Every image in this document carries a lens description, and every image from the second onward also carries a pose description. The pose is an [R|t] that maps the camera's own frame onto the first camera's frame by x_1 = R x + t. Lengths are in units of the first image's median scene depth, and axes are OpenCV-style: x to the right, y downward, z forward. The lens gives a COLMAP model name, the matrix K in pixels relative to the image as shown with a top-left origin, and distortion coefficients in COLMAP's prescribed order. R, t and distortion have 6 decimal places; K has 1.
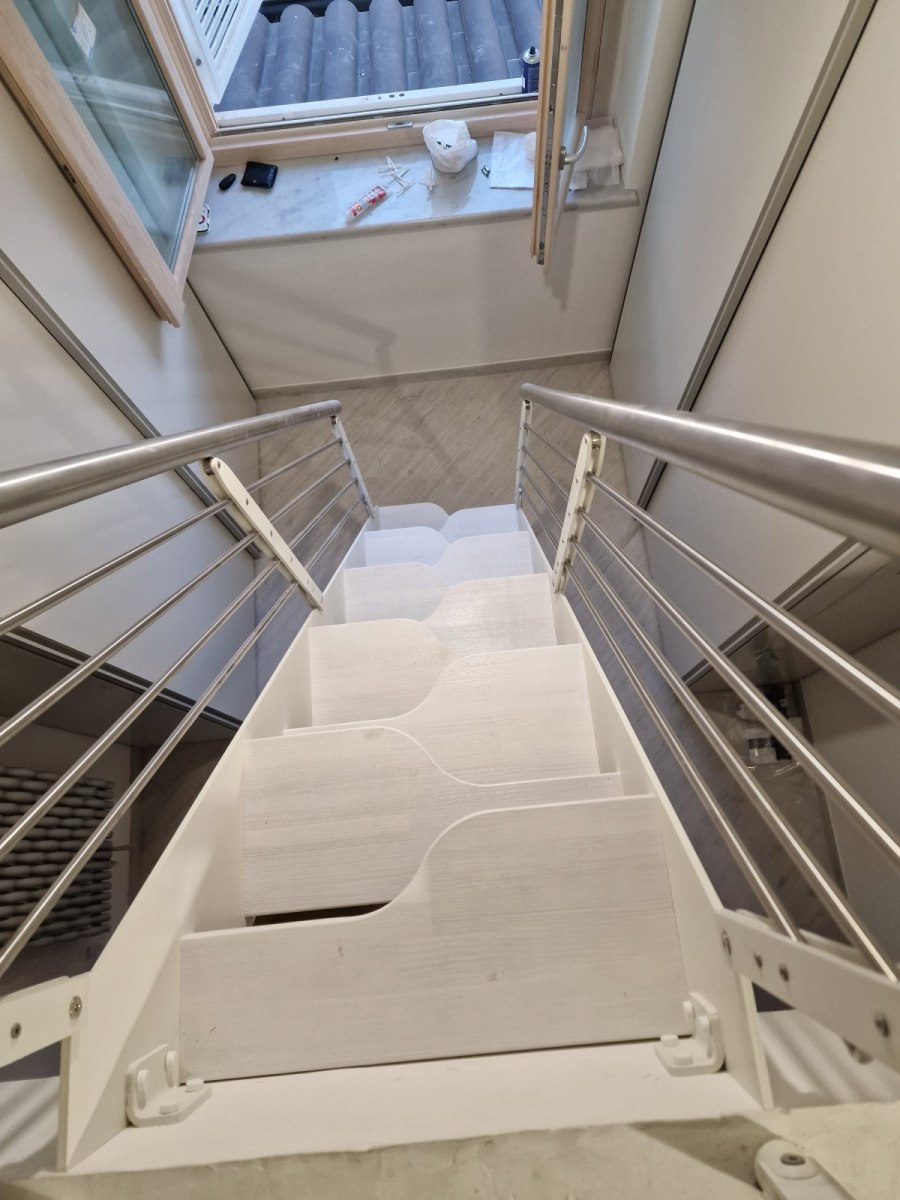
lens RADIAL K [[799.9, 0, 469.0], [0, 799.9, 601.4], [0, 0, 1]] dist [0.103410, -0.104893]
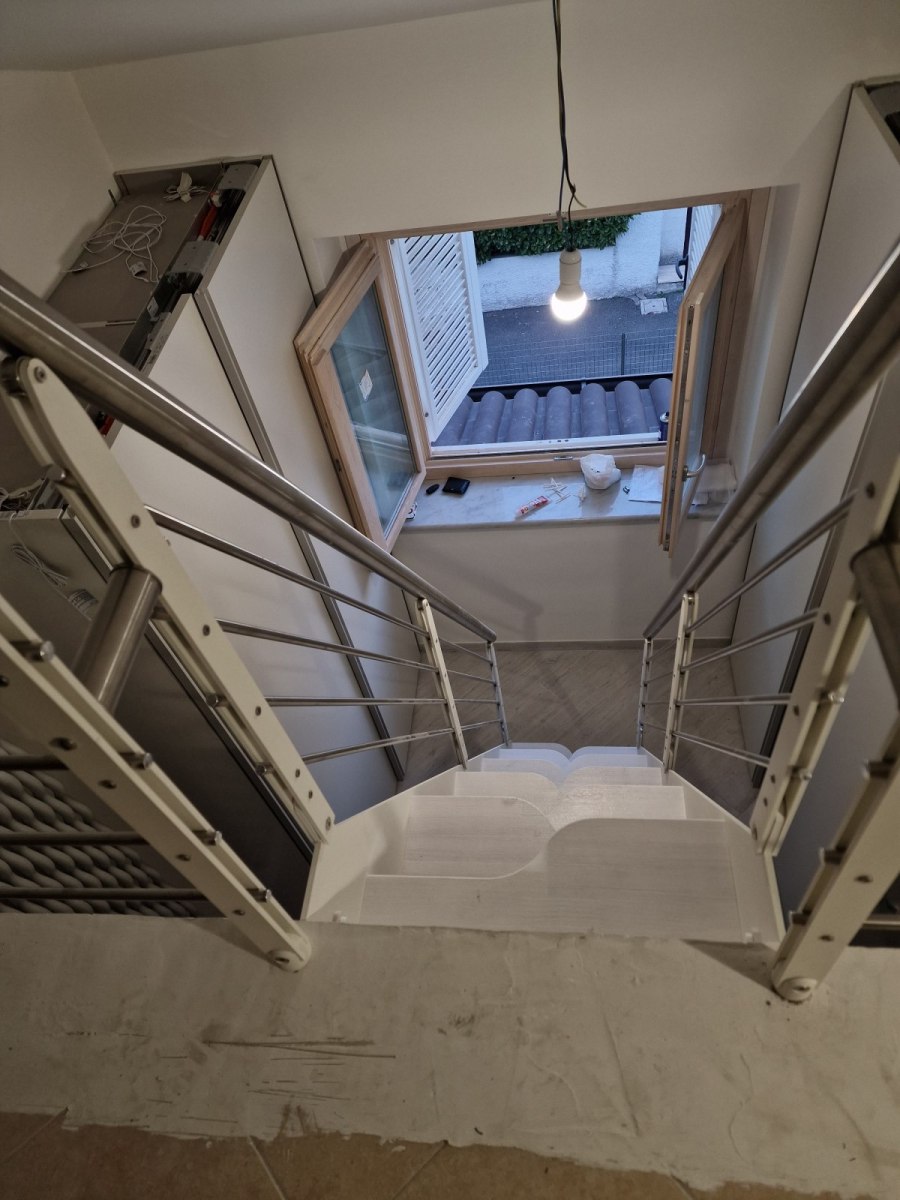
lens RADIAL K [[809.7, 0, 450.0], [0, 809.7, 600.0], [0, 0, 1]] dist [0.109262, -0.111784]
pose [[0.978716, 0.074254, -0.191315, 0.007034], [-0.143535, 0.913966, -0.379557, 0.170211], [0.146672, 0.398939, 0.905171, -0.152064]]
